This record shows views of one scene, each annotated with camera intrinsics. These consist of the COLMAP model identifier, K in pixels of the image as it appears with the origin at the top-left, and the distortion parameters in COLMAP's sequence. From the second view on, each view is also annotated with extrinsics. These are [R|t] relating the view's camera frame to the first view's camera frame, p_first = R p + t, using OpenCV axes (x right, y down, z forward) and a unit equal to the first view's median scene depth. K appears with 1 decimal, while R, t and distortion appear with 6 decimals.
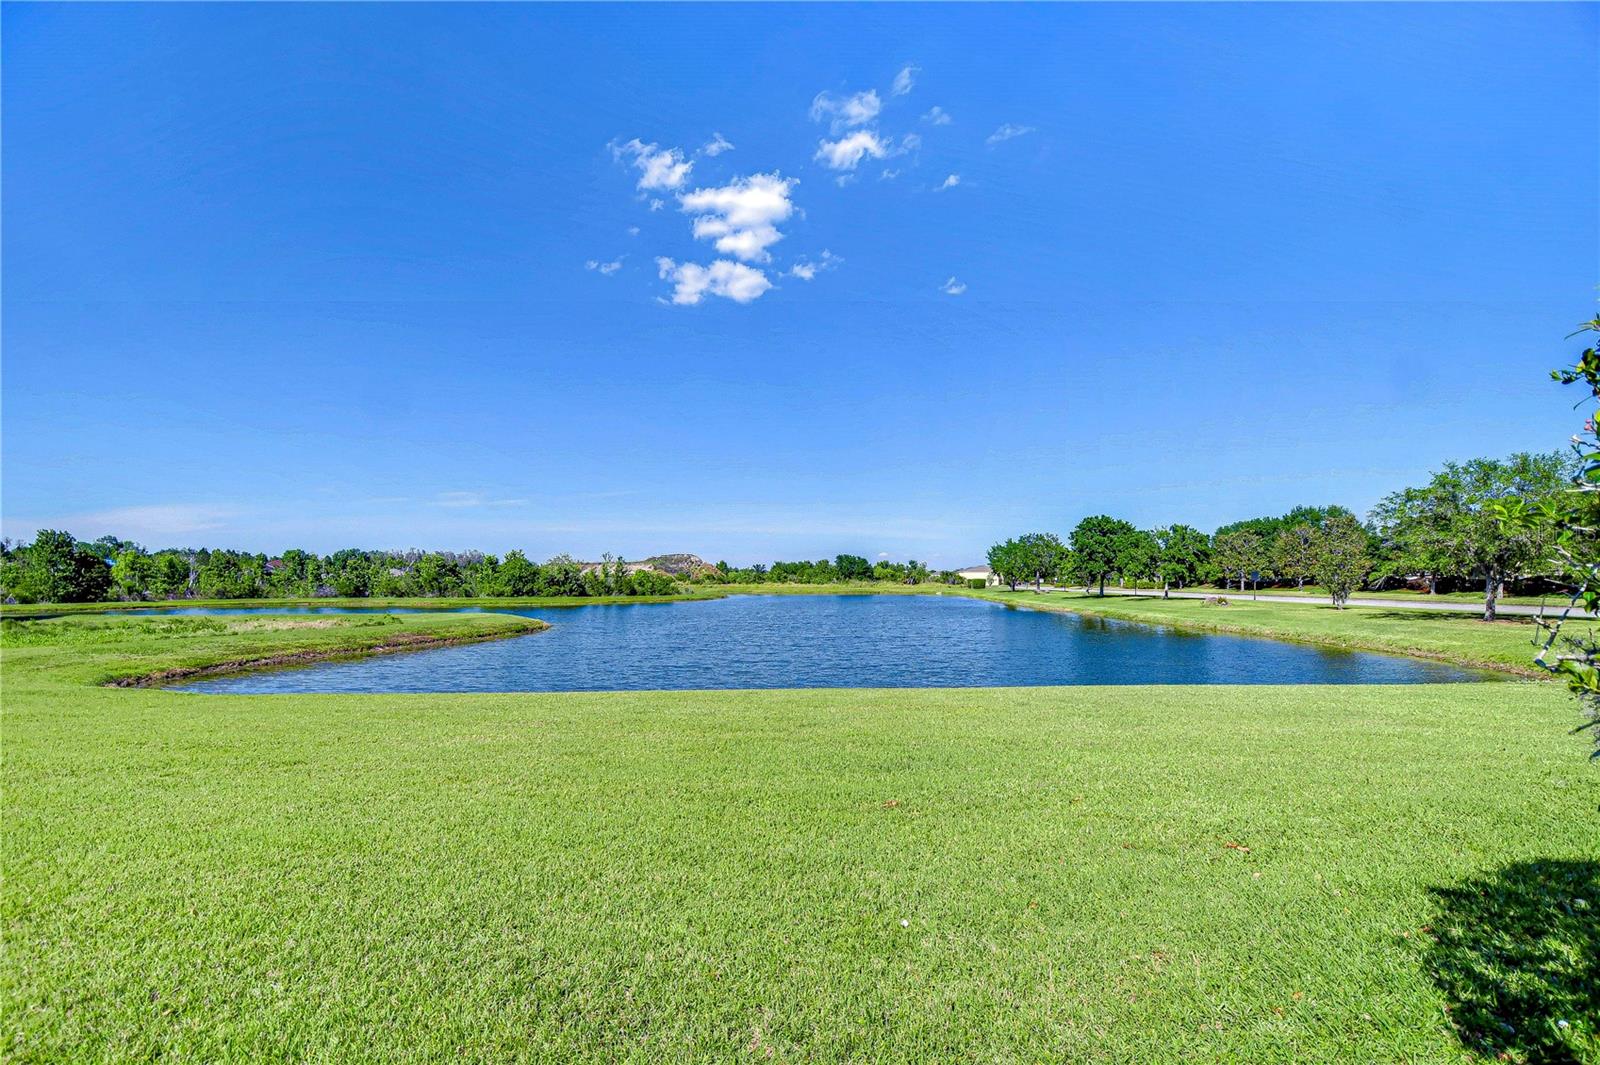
lens RADIAL K [[694.3, 0, 827.6], [0, 694.3, 535.1], [0, 0, 1]] dist [0.000315, -0.000215]
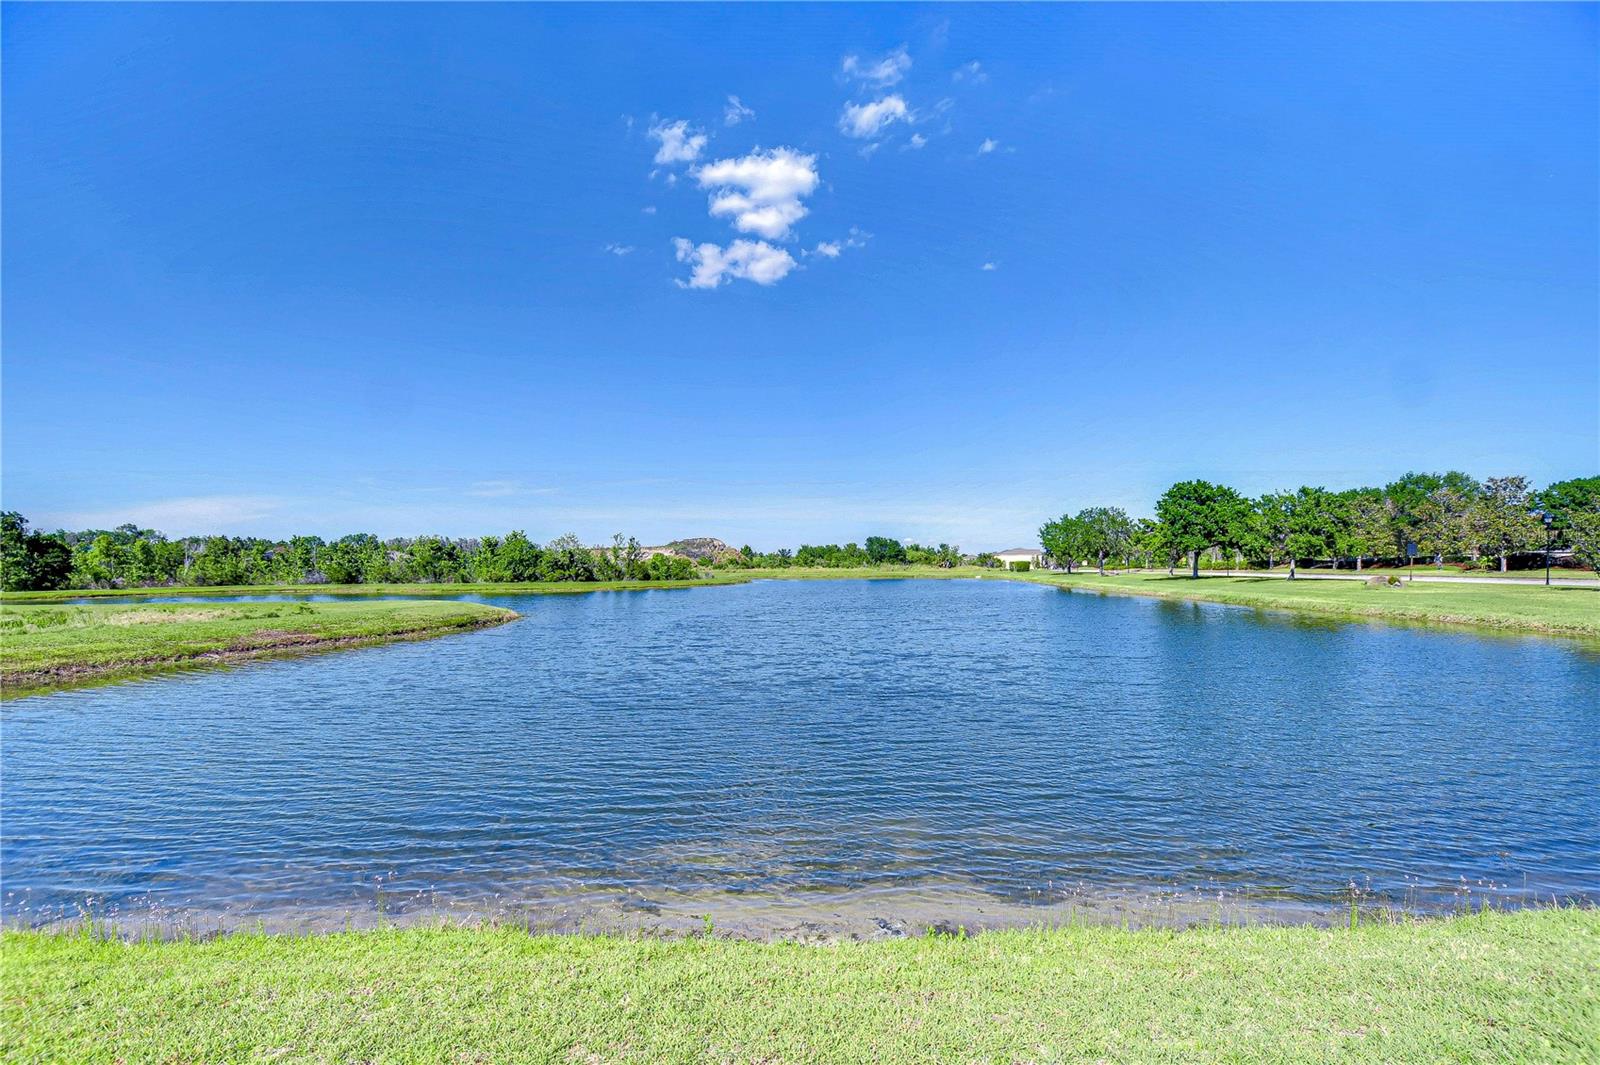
lens RADIAL K [[682.5, 0, 828.8], [0, 682.5, 564.9], [0, 0, 1]] dist [0.000277, 0.000123]
pose [[0.999418, -0.005735, -0.033623, -0.011520], [0.007821, 0.998032, 0.062220, 0.012506], [0.033199, -0.062447, 0.997496, 0.113675]]
